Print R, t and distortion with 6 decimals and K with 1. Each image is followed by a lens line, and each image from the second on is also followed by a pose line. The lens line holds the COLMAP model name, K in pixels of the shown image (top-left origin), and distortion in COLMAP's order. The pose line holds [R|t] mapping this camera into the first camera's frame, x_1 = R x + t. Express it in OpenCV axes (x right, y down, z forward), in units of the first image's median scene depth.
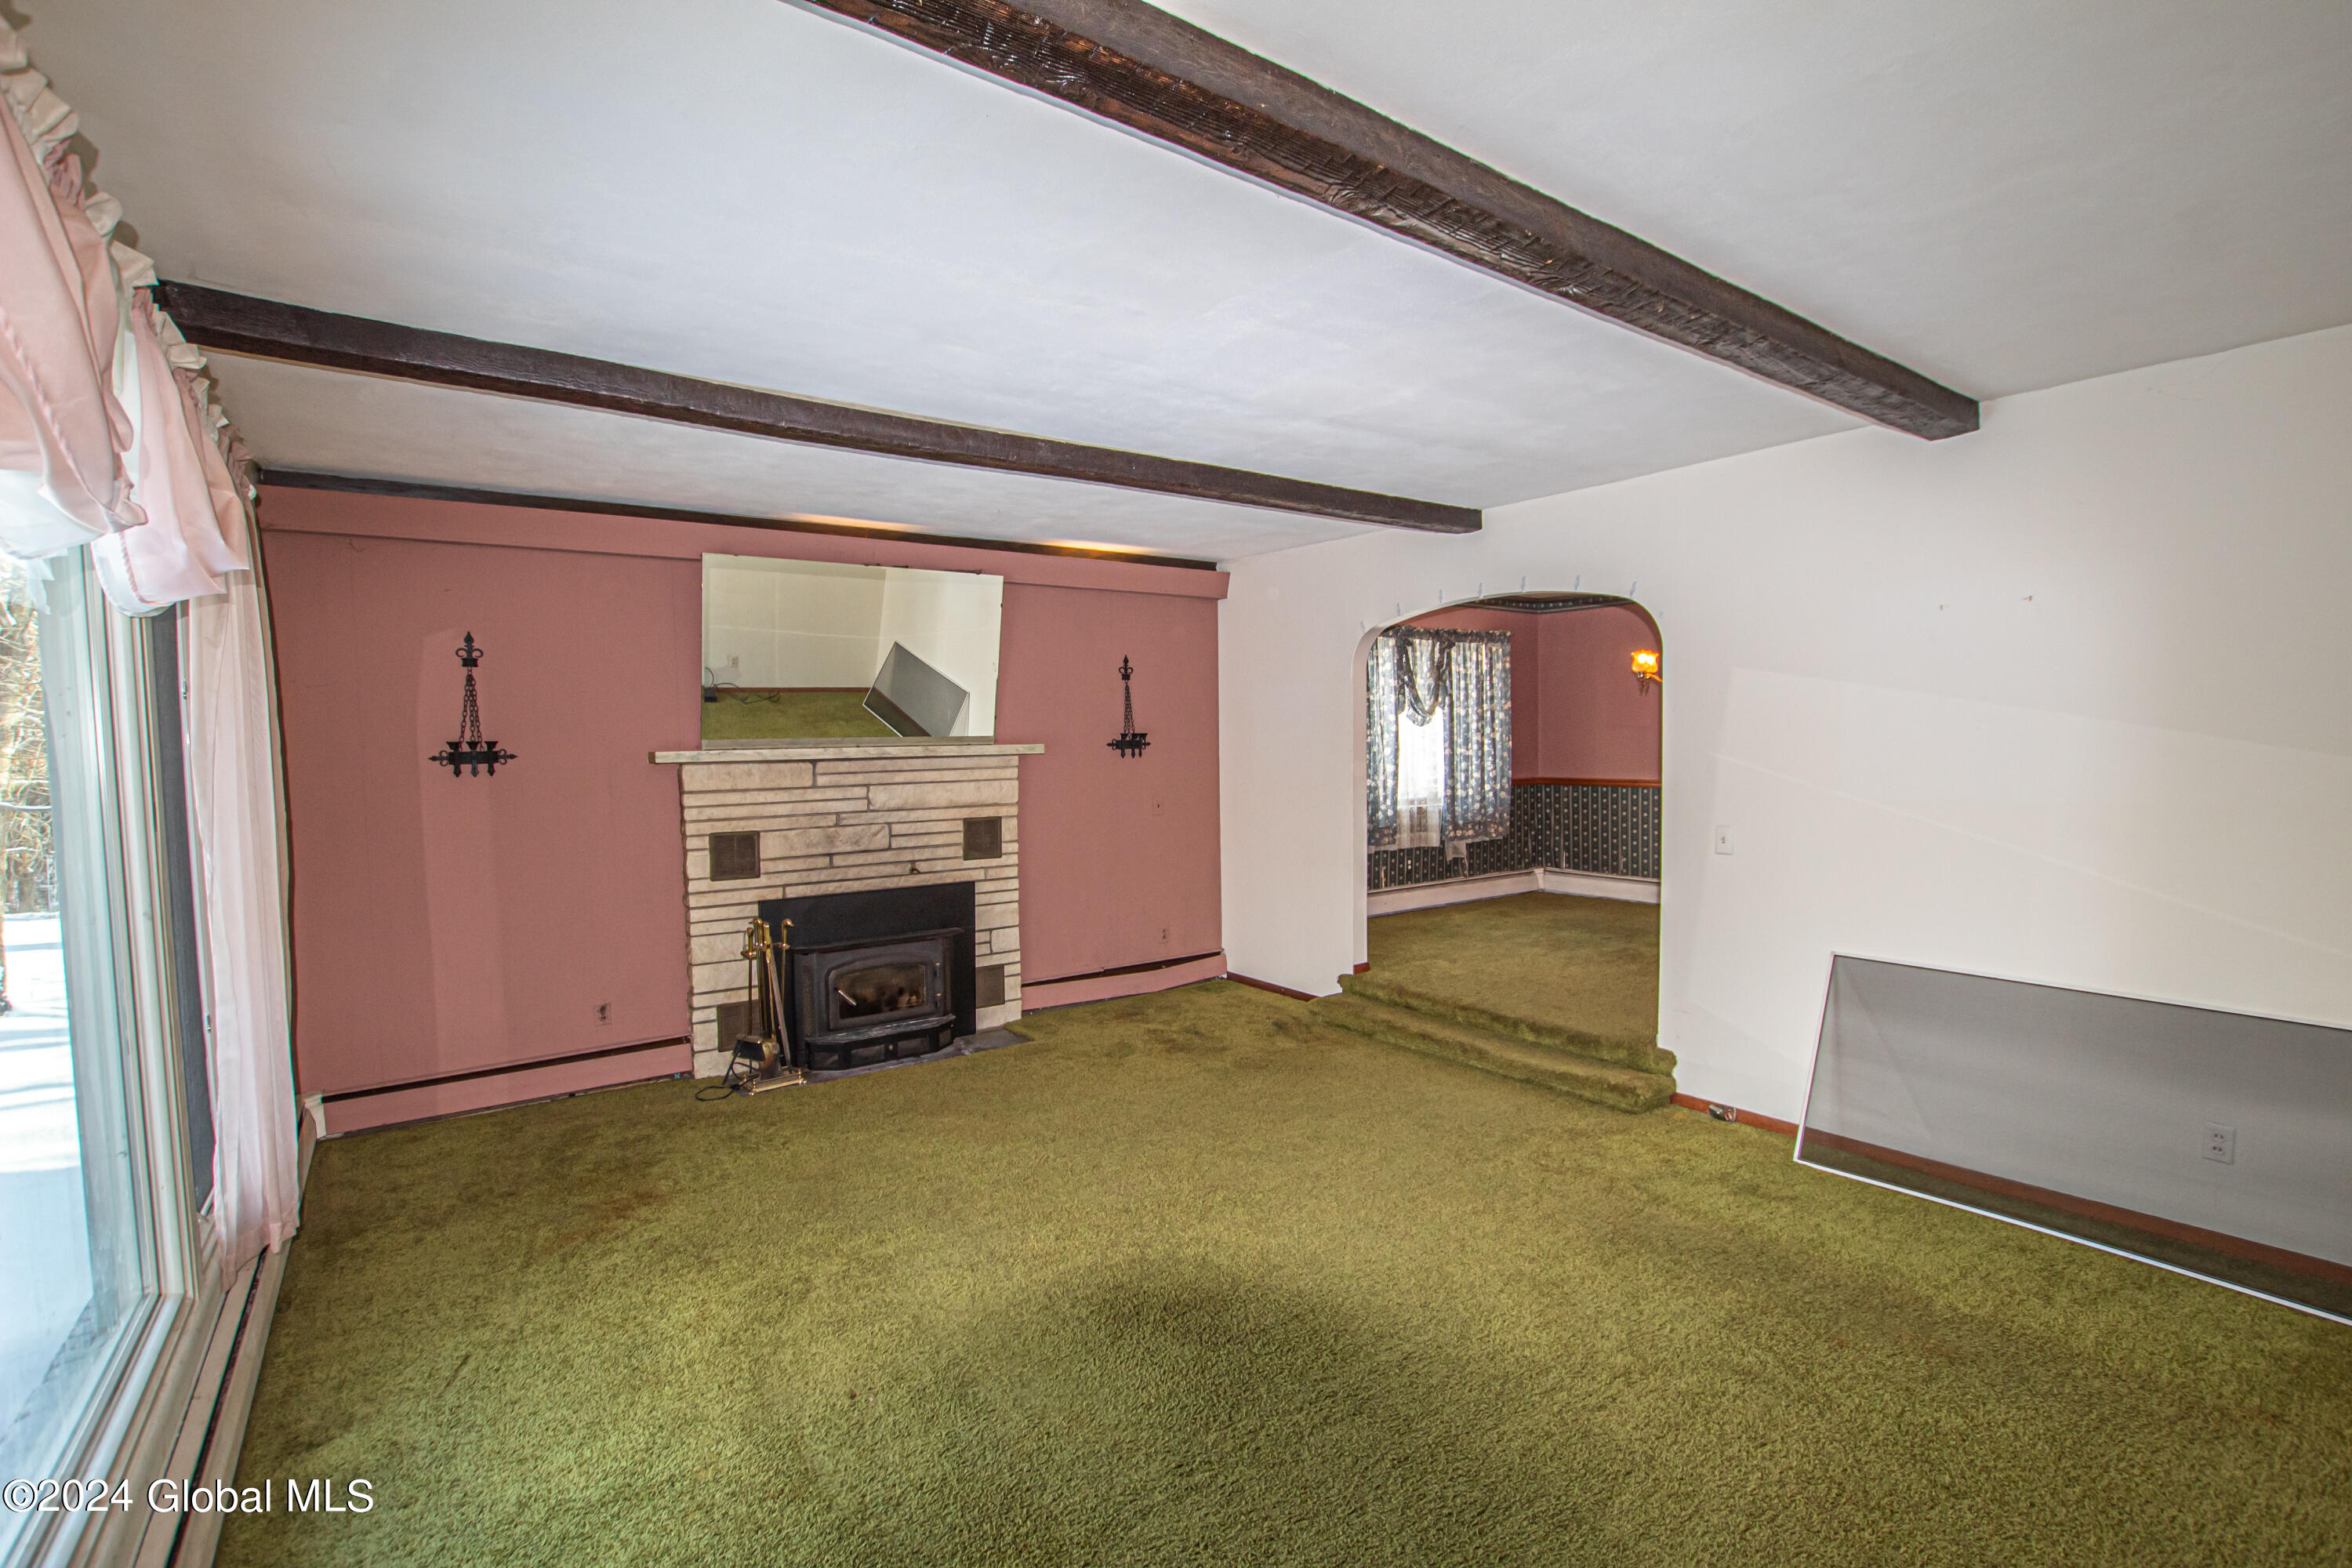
lens RADIAL K [[1112.4, 0, 1177.0], [0, 1112.4, 796.4], [0, 0, 1]] dist [-0.033668, 0.004193]
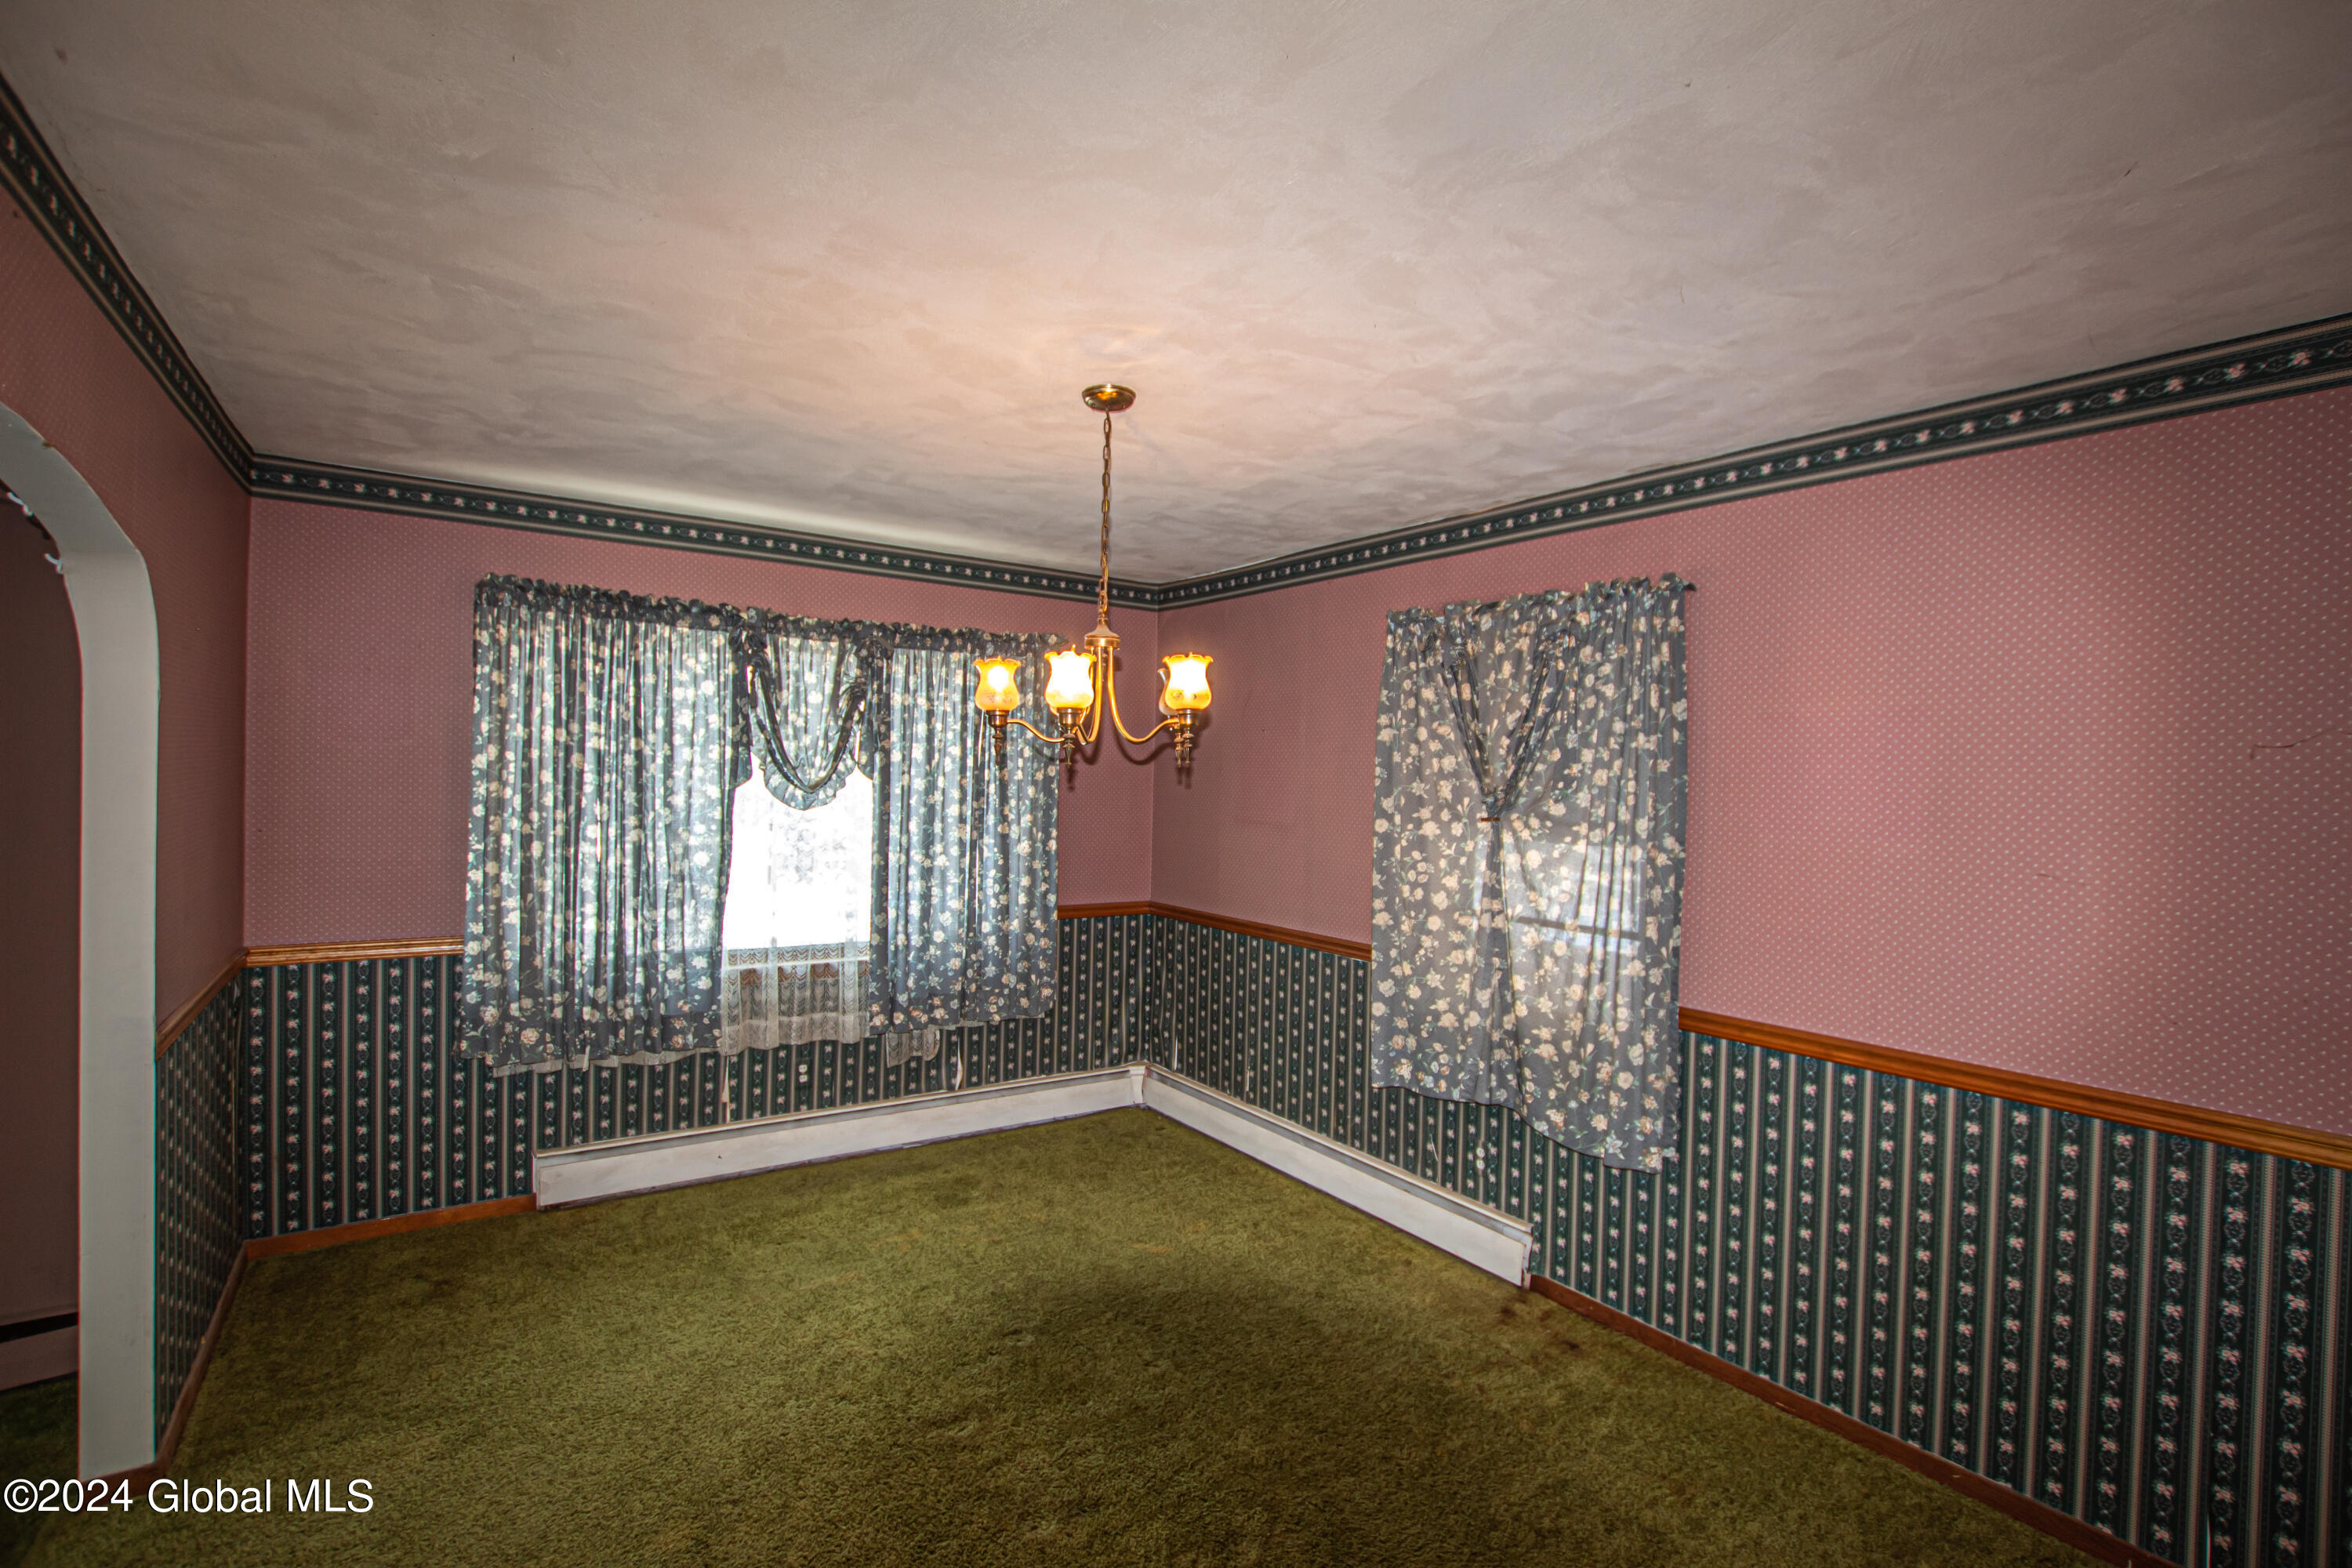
lens RADIAL K [[1112.4, 0, 1180.0], [0, 1112.4, 791.9], [0, 0, 1]] dist [-0.033668, 0.004193]
pose [[0.998693, 0.044271, -0.025545, 0.393314], [-0.045189, 0.998310, -0.036537, -0.058945], [0.023884, 0.037644, 0.999006, 0.482923]]
